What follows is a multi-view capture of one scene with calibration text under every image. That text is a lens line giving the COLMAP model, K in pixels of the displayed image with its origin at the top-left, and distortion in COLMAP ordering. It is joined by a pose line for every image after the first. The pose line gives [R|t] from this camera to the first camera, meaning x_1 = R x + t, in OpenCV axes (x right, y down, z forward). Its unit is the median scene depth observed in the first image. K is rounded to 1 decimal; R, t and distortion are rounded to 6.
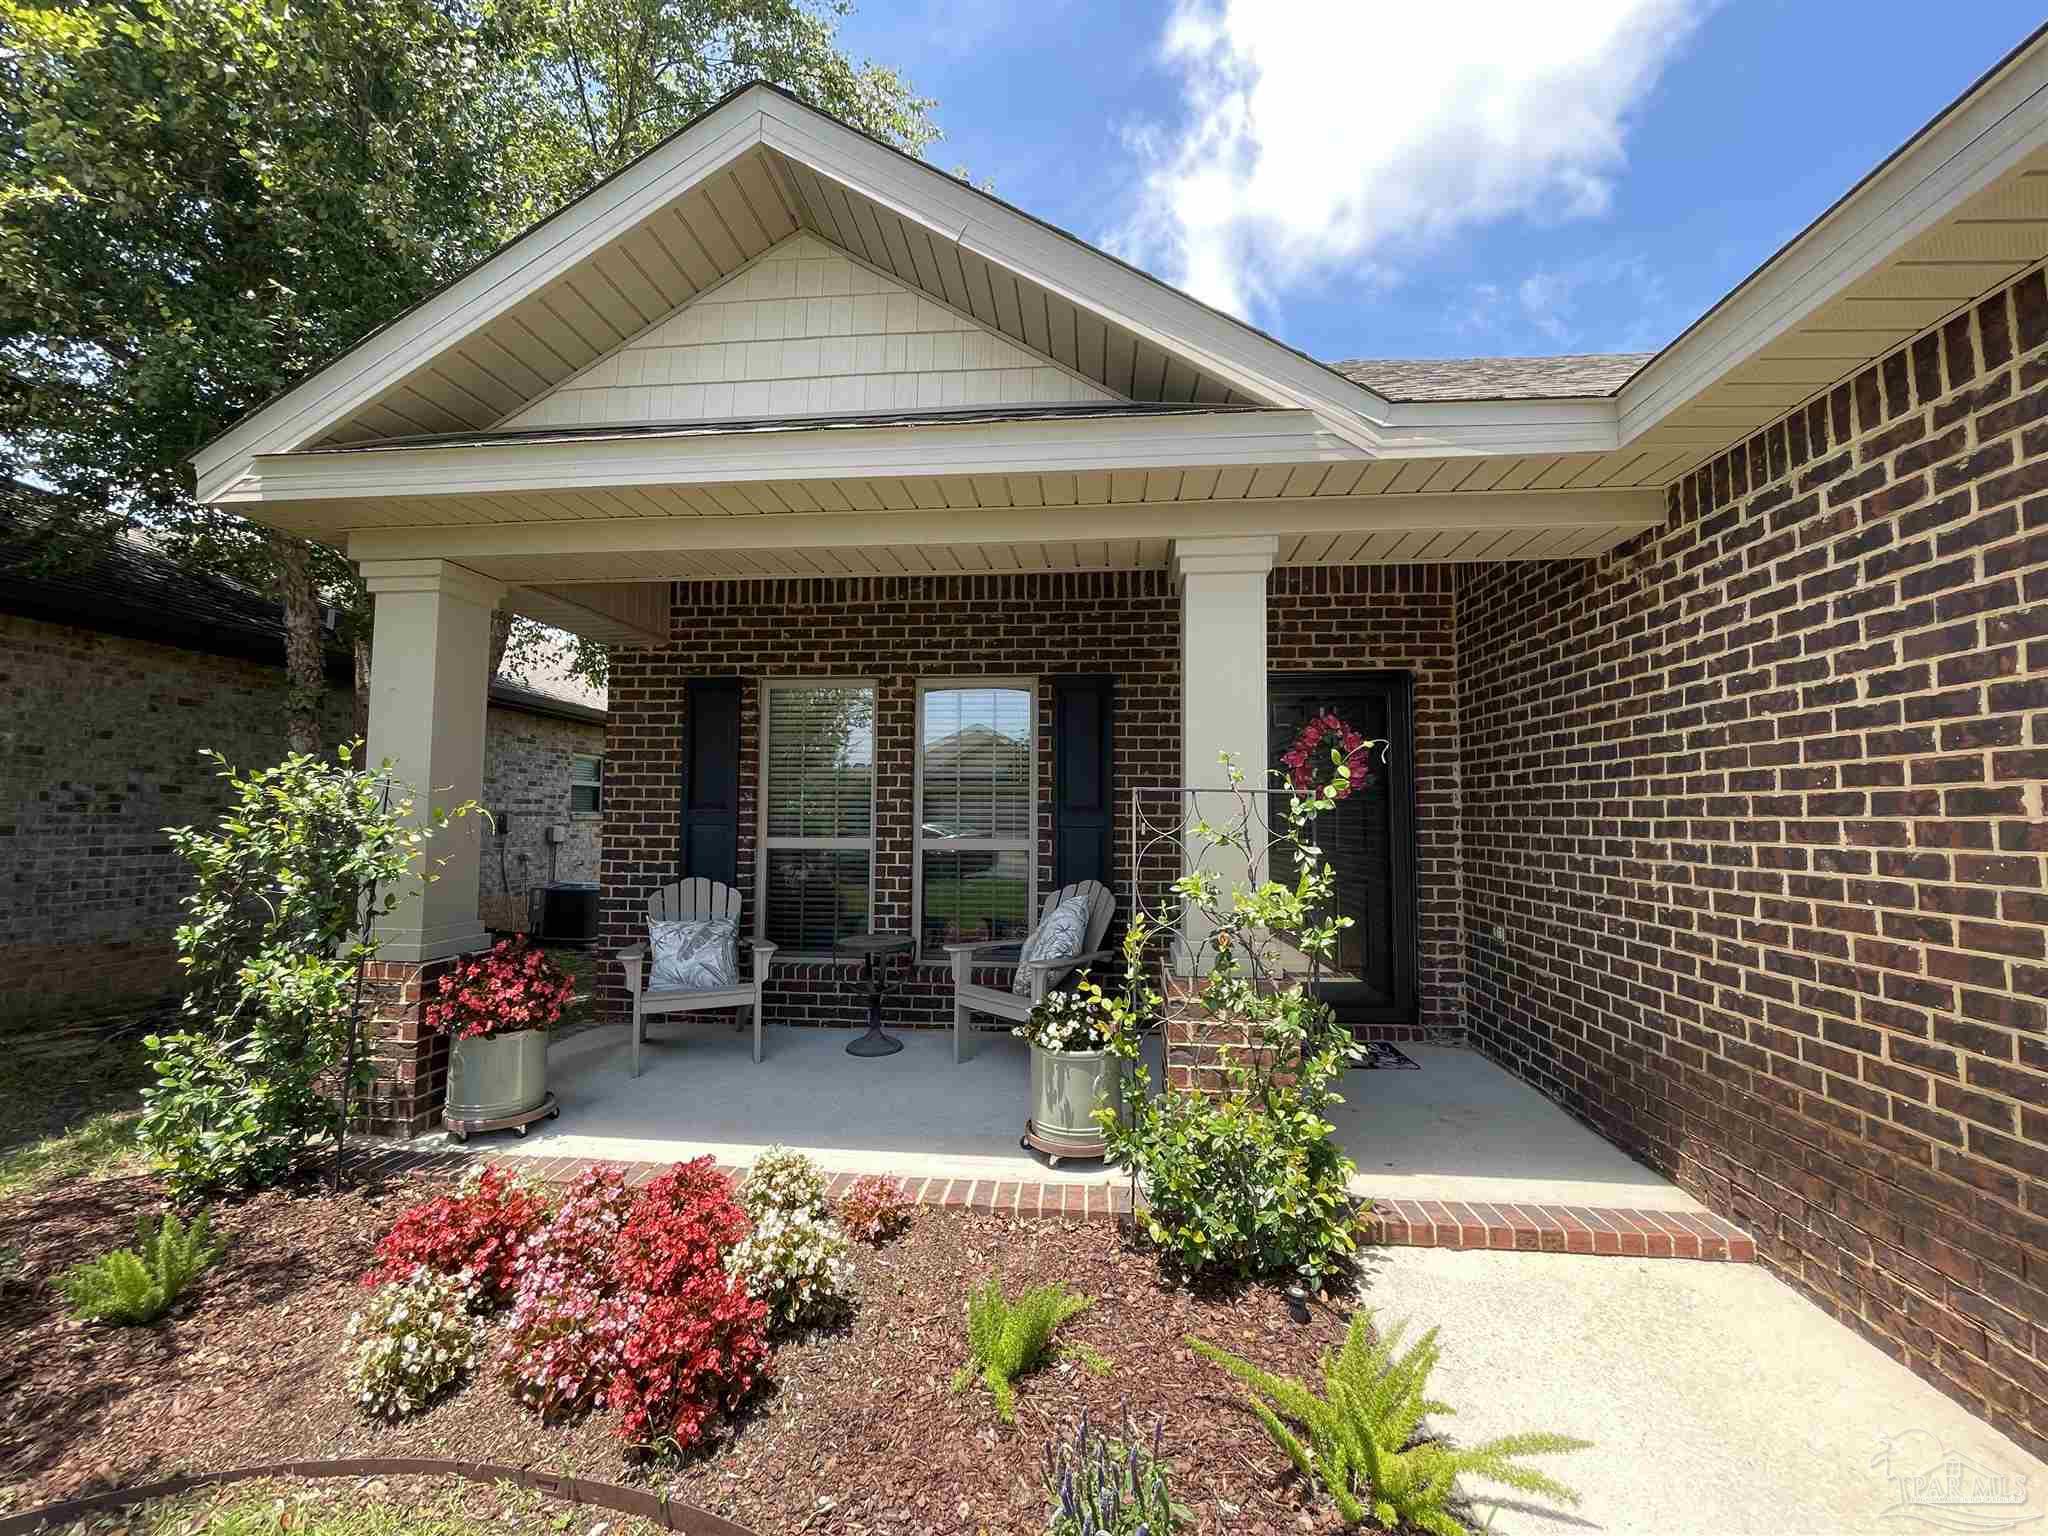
lens RADIAL K [[833.2, 0, 1028.6], [0, 833.2, 765.6], [0, 0, 1]] dist [0.002448, 0.000334]
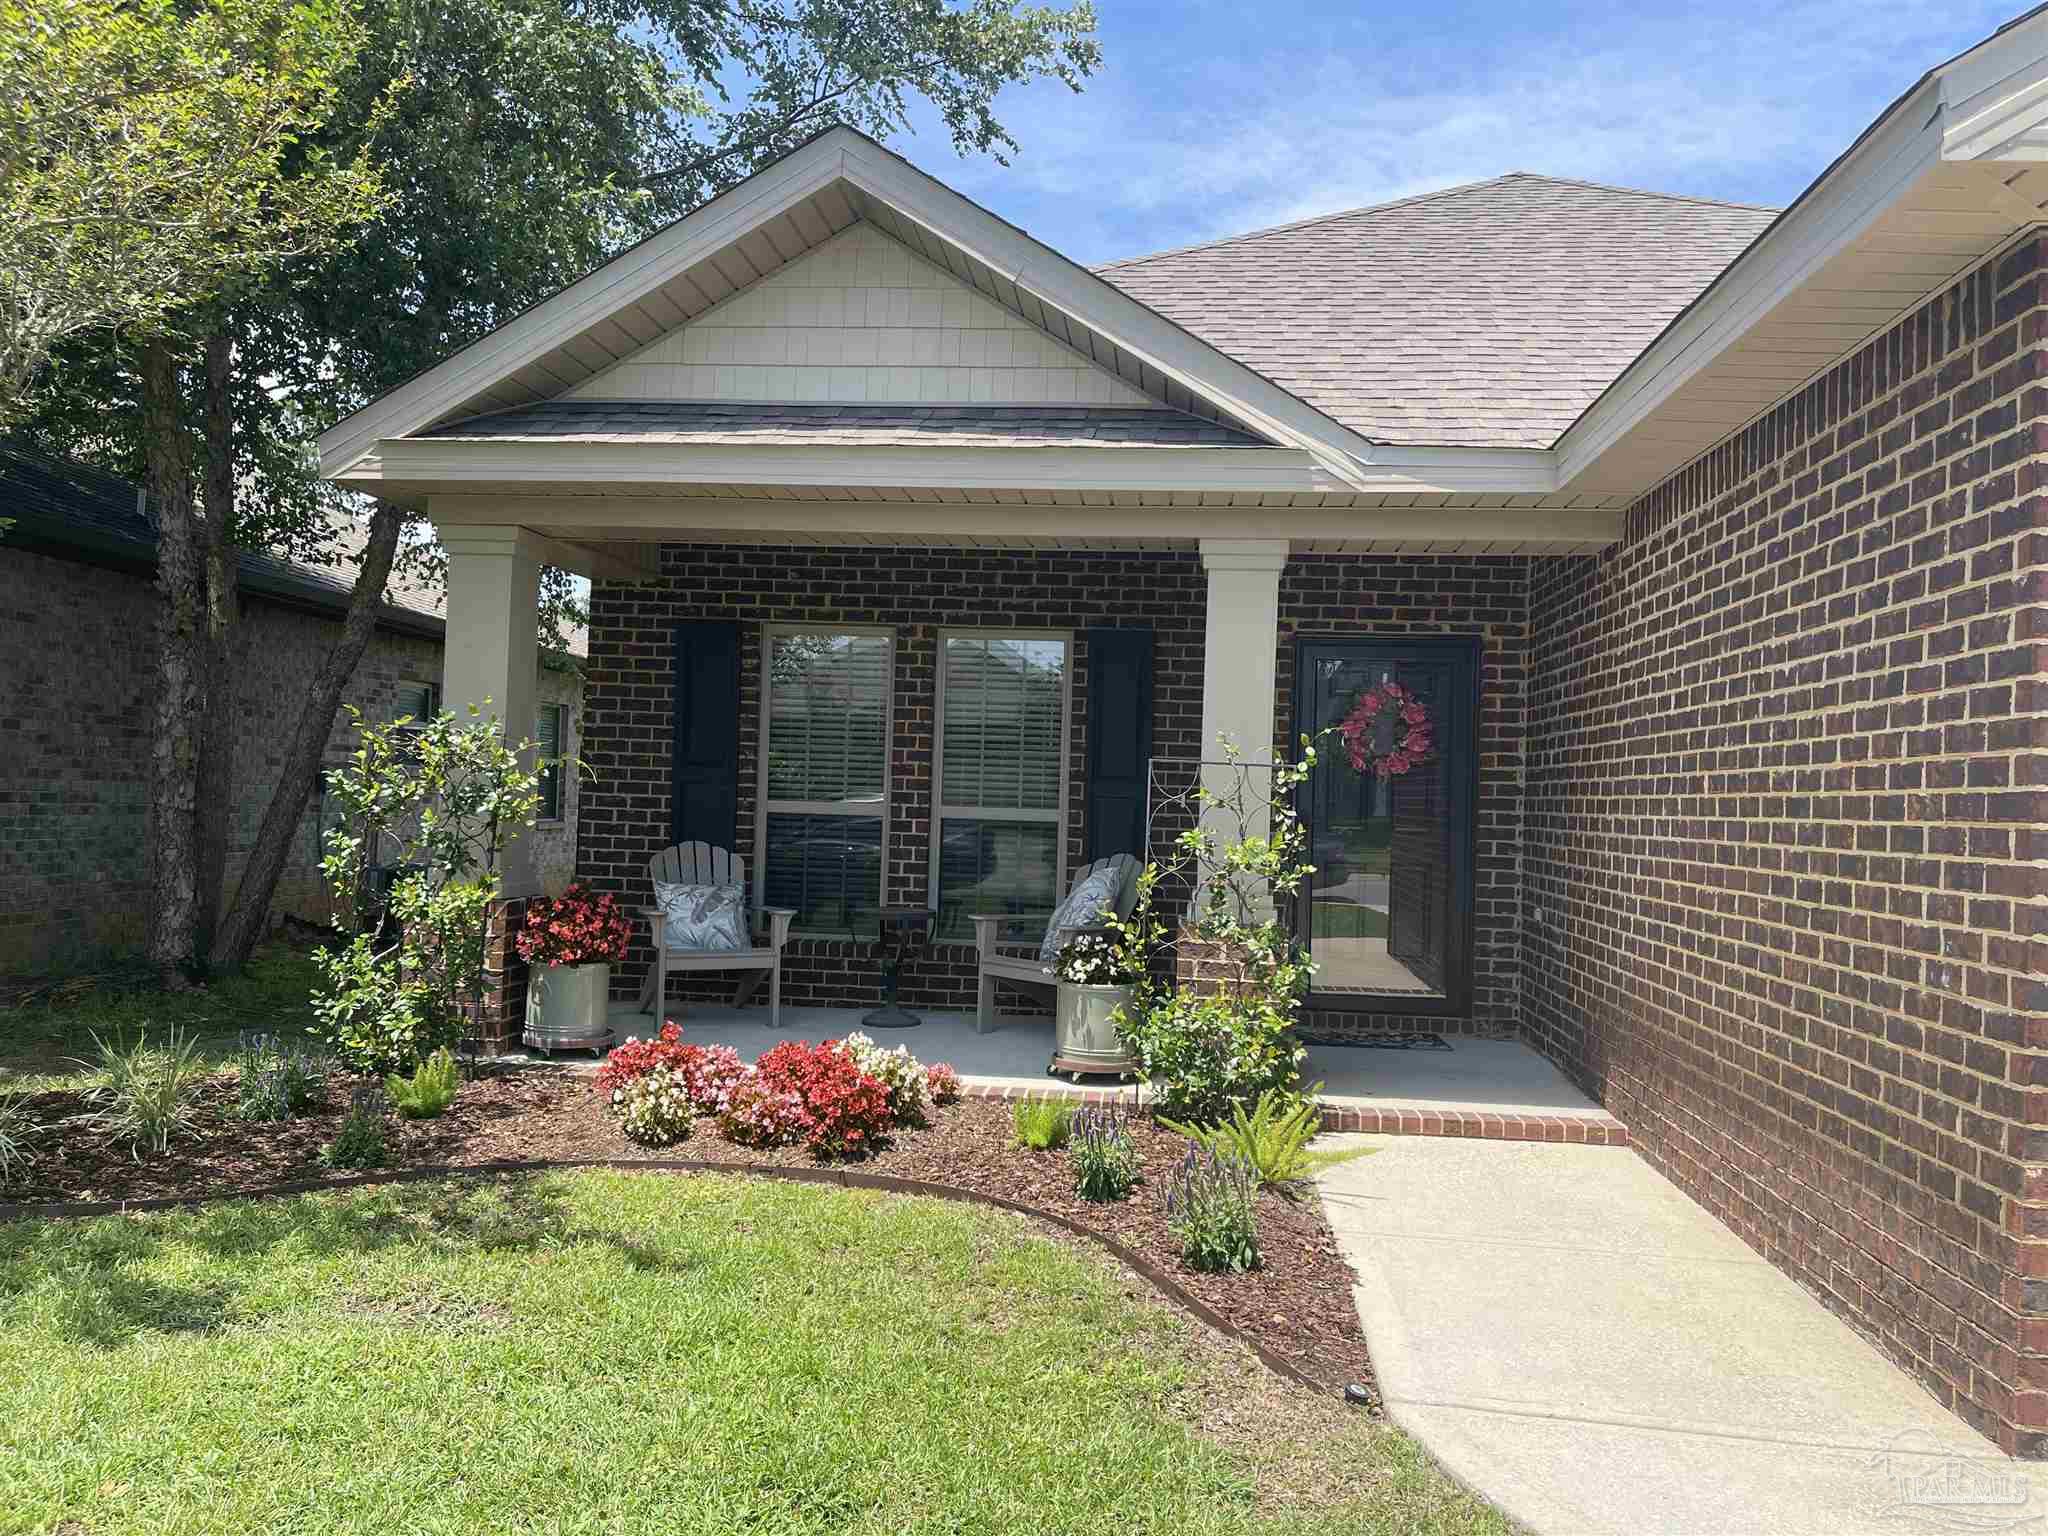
lens RADIAL K [[1530.7, 0, 1020.7], [0, 1530.7, 799.9], [0, 0, 1]] dist [0.055323, -0.002974]
pose [[0.999493, 0.026895, -0.017058, -0.013585], [-0.025739, 0.997570, 0.064739, -0.031665], [0.018757, -0.064267, 0.997756, -0.725789]]
